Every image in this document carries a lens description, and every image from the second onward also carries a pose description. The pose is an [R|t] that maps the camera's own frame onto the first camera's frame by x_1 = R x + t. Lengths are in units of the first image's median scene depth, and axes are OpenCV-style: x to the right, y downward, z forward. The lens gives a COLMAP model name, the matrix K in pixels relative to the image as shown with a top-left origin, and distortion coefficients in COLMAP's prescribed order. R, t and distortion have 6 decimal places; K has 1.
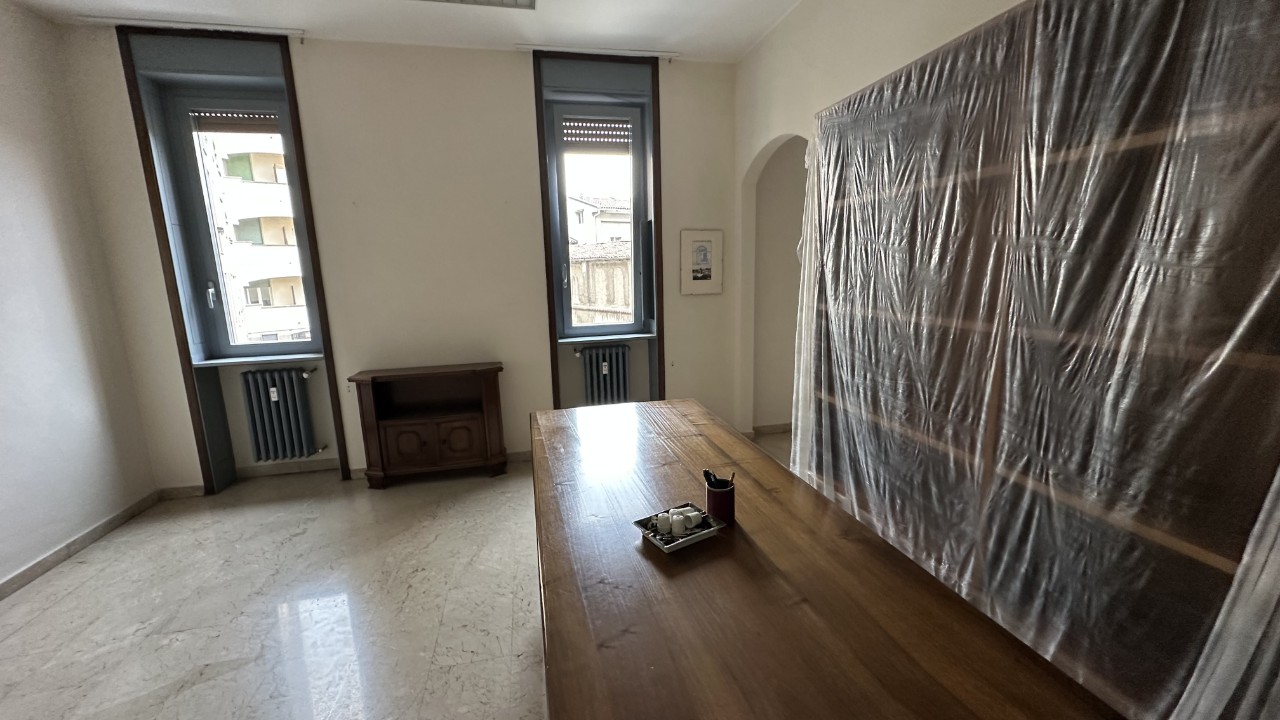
lens RADIAL K [[507.9, 0, 640.0], [0, 507.9, 360.0], [0, 0, 1]] dist [0.000318, 0.000261]
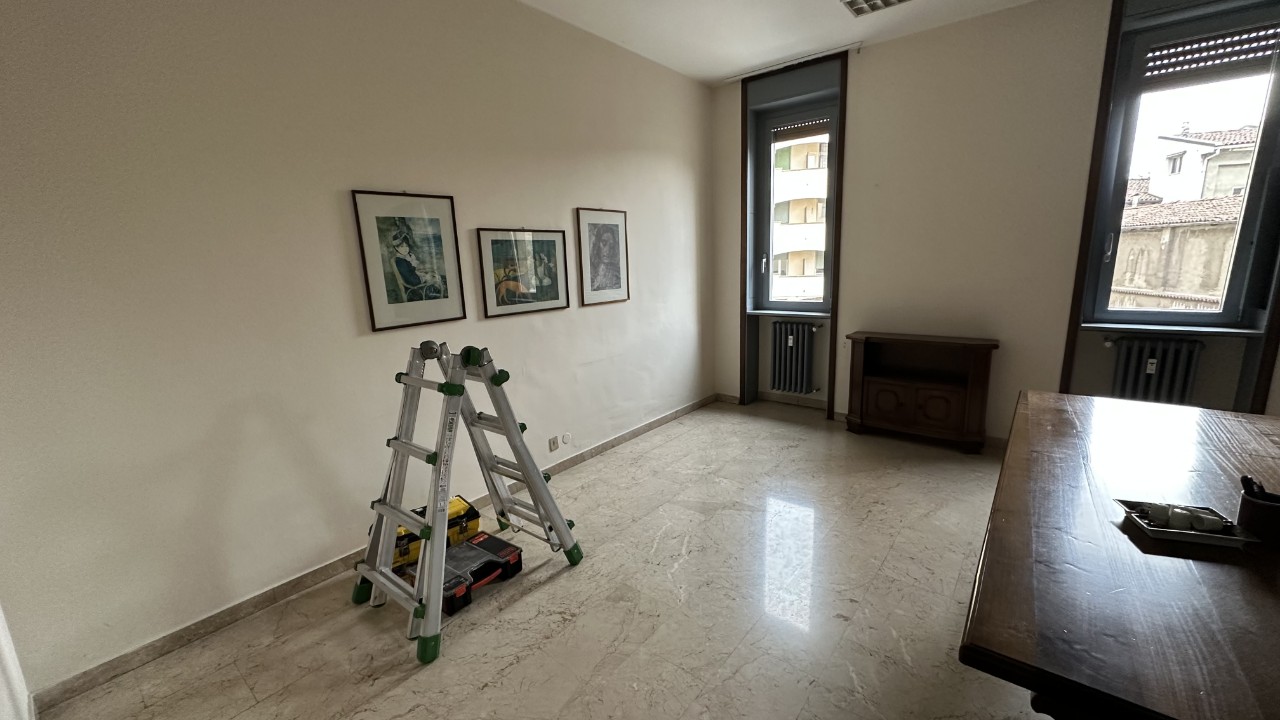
lens RADIAL K [[507.9, 0, 640.0], [0, 507.9, 360.0], [0, 0, 1]] dist [0.000318, 0.000261]
pose [[0.622278, 0.162683, -0.765705, 0.045786], [-0.124340, 0.986290, 0.108500, 0.023013], [0.772858, 0.027690, 0.633974, -0.126322]]
